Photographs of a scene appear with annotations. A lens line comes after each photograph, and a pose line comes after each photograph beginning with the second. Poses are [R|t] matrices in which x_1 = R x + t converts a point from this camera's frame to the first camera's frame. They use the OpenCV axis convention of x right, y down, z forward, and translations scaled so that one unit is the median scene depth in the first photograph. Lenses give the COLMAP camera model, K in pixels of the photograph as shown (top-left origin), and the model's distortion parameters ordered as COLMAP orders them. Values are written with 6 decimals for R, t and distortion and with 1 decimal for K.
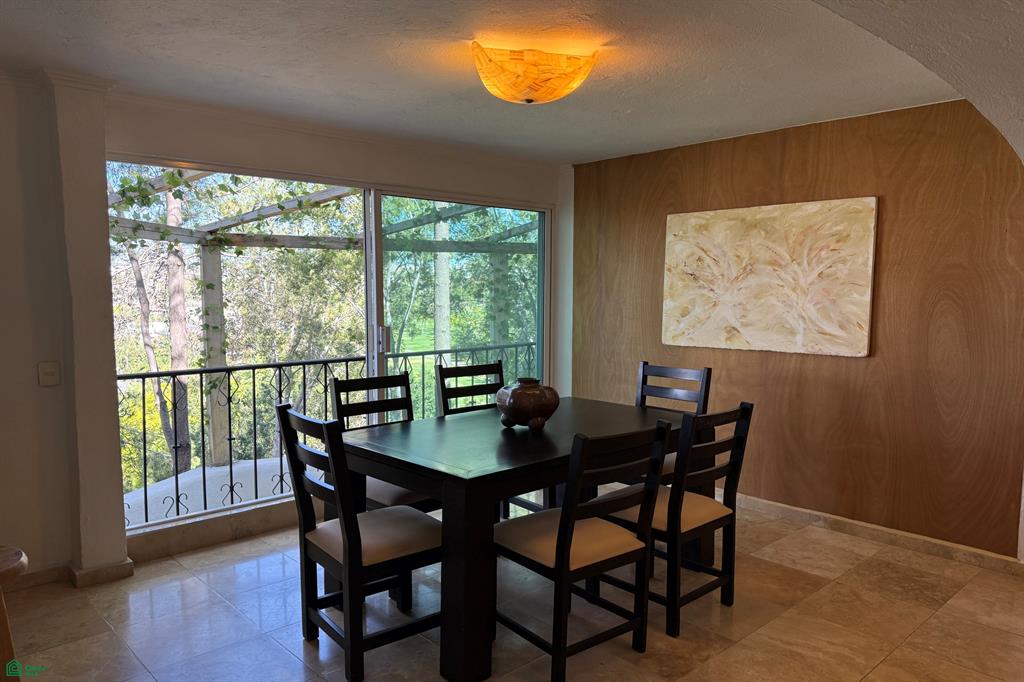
lens RADIAL K [[719.6, 0, 513.4], [0, 719.6, 354.9], [0, 0, 1]] dist [0.035112, -0.054962]
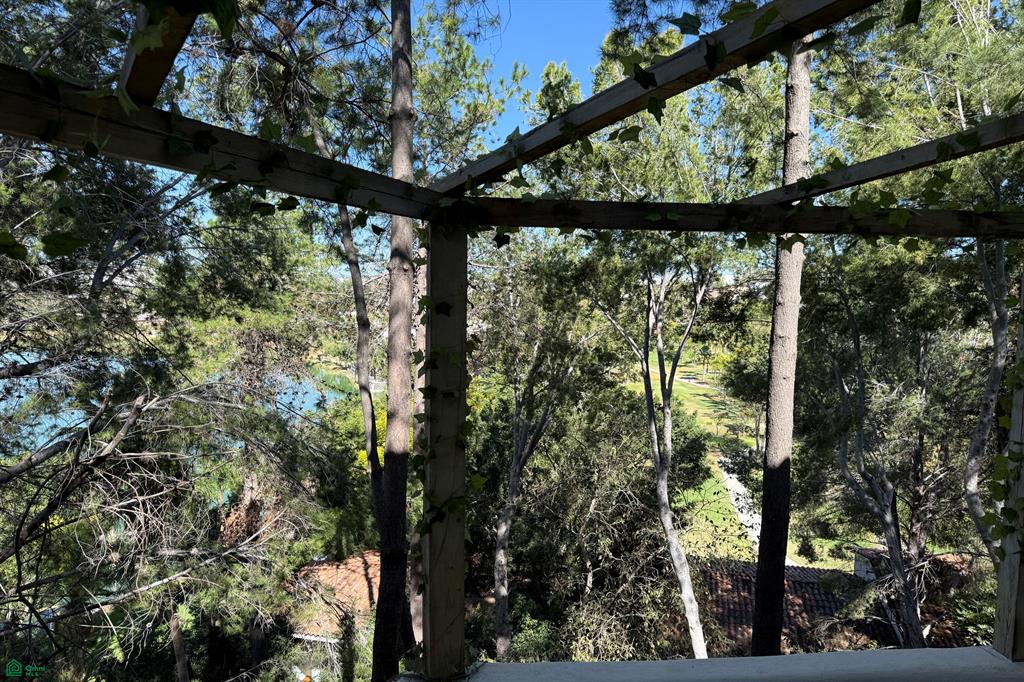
lens RADIAL K [[719.6, 0, 513.4], [0, 719.6, 354.9], [0, 0, 1]] dist [0.035112, -0.054962]
pose [[0.949883, 0.046311, -0.309155, -0.211726], [-0.052086, 0.998588, -0.010450, -0.057109], [0.308234, 0.026029, 0.950954, 0.525724]]
